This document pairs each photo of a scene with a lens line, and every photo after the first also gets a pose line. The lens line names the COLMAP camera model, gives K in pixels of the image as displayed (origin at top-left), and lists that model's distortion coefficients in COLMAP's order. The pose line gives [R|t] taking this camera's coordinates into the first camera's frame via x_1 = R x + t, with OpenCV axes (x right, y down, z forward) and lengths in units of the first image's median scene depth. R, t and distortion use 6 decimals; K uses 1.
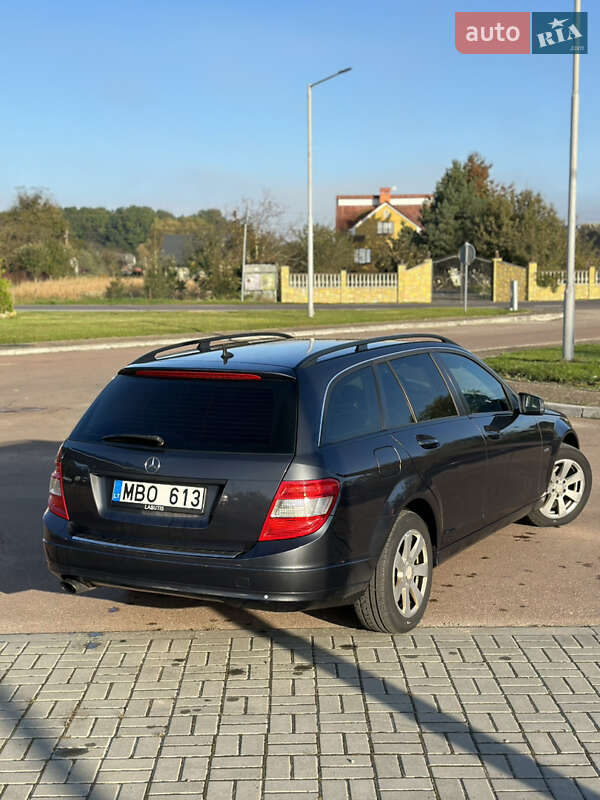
lens RADIAL K [[1119.2, 0, 304.6], [0, 1119.2, 414.9], [0, 0, 1]] dist [0.134771, 0.000000]
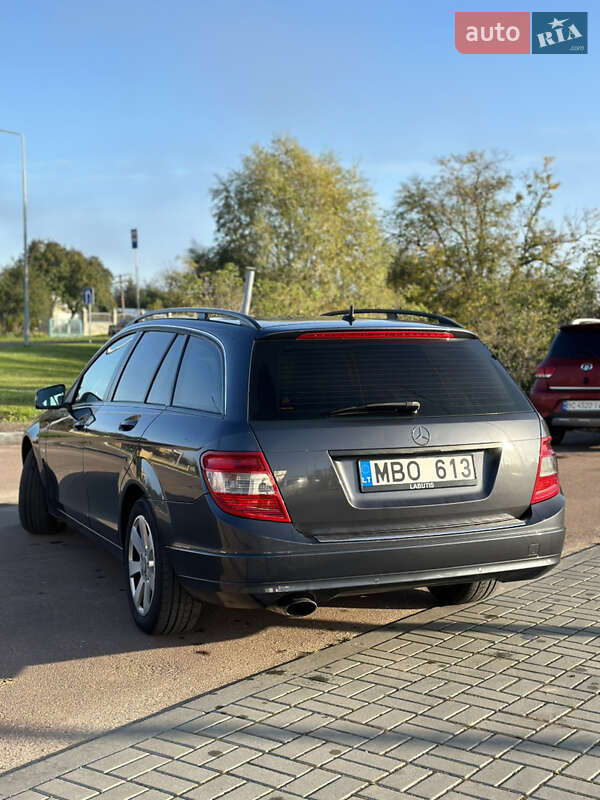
lens RADIAL K [[1119.2, 0, 307.8], [0, 1119.2, 412.2], [0, 0, 1]] dist [0.134771, 0.000000]
pose [[0.606147, -0.044068, 0.794131, -0.779314], [0.087993, 0.996050, -0.011891, 0.026855], [-0.790470, 0.077085, 0.607630, 0.496270]]
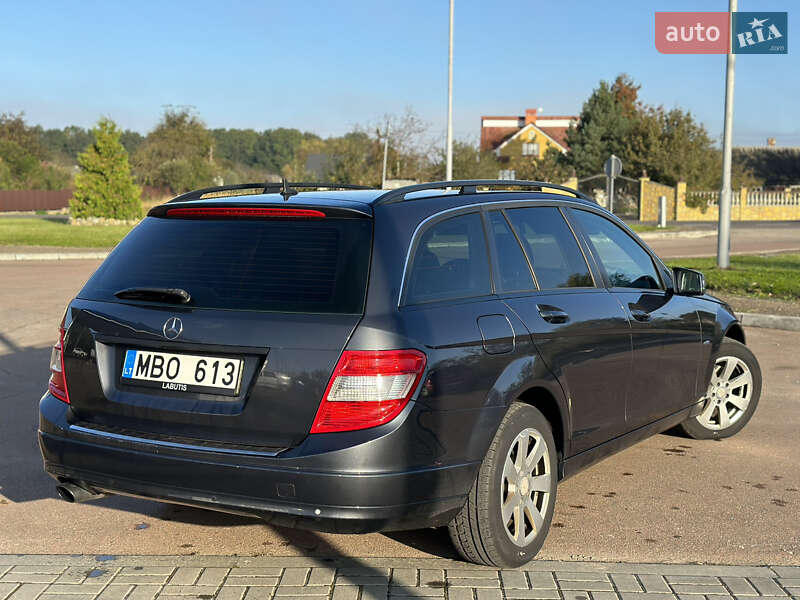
lens RADIAL K [[1119.2, 0, 403.7], [0, 1119.2, 300.7], [0, 0, 1]] dist [0.134771, 0.000000]
pose [[0.999028, 0.019191, -0.039684, 0.039922], [-0.020537, 0.999218, -0.033793, 0.043876], [0.039005, 0.034575, 0.998641, 0.243343]]
